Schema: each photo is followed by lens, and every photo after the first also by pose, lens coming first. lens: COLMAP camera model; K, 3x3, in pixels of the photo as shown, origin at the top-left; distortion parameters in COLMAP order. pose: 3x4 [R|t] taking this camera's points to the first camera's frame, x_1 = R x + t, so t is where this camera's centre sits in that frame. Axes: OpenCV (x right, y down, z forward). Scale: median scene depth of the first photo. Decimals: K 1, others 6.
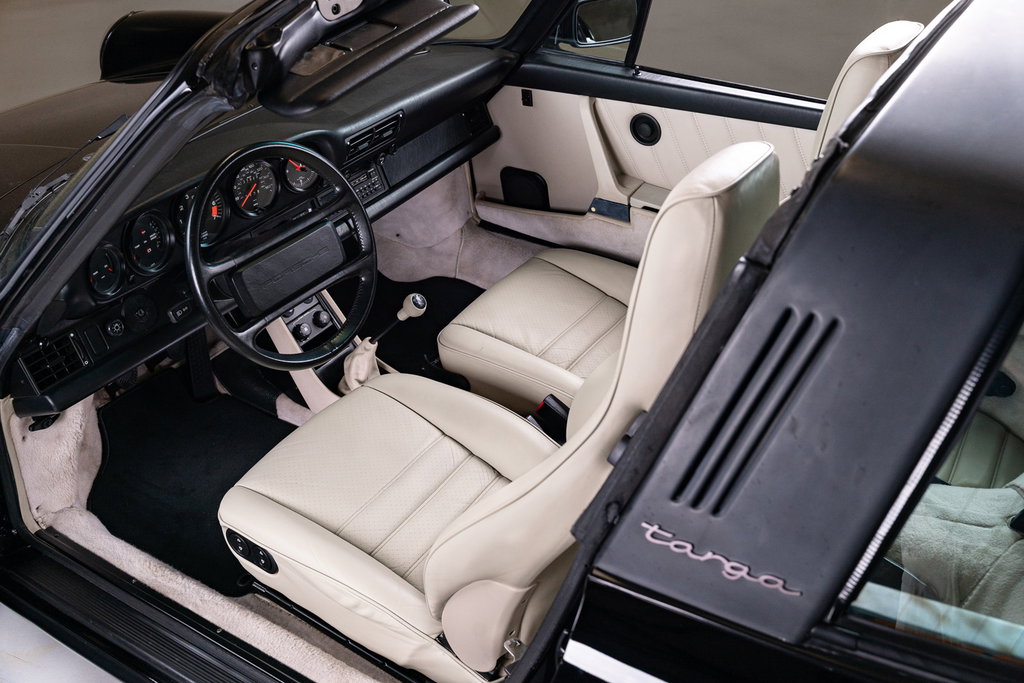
lens RADIAL K [[985.8, 0, 514.8], [0, 985.8, 337.8], [0, 0, 1]] dist [-0.000025, 0.000000]
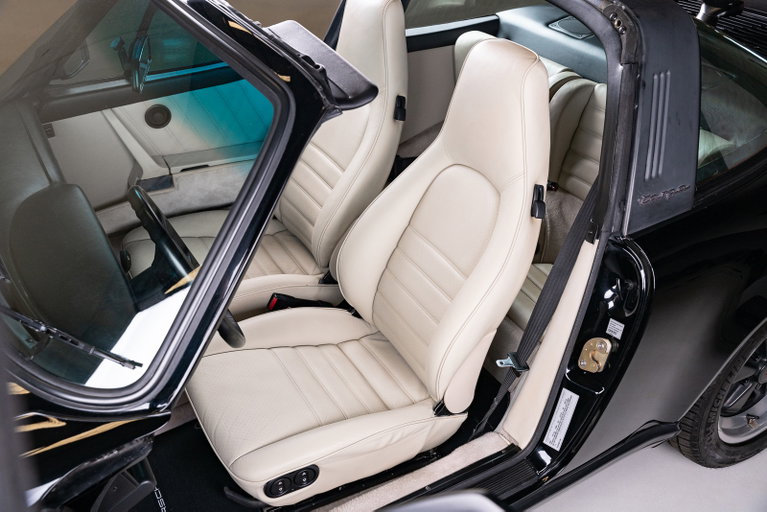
lens RADIAL K [[738.4, 0, 386.5], [0, 738.4, 261.9], [0, 0, 1]] dist [-0.000025, 0.000000]
pose [[0.458609, -0.468098, 0.755355, -0.731136], [0.471280, 0.848747, 0.239839, -0.175011], [-0.753374, 0.245992, 0.609849, 0.251561]]
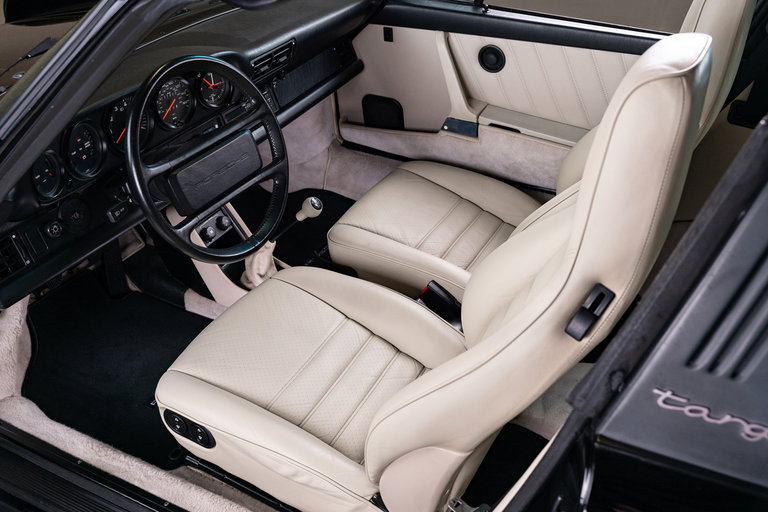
lens RADIAL K [[739.4, 0, 385.6], [0, 739.4, 254.7], [0, 0, 1]] dist [-0.000025, 0.000000]
pose [[0.994688, -0.028342, 0.098954, -0.115991], [0.027487, 0.999572, 0.009990, 0.018290], [-0.099195, -0.007217, 0.995042, 0.145767]]
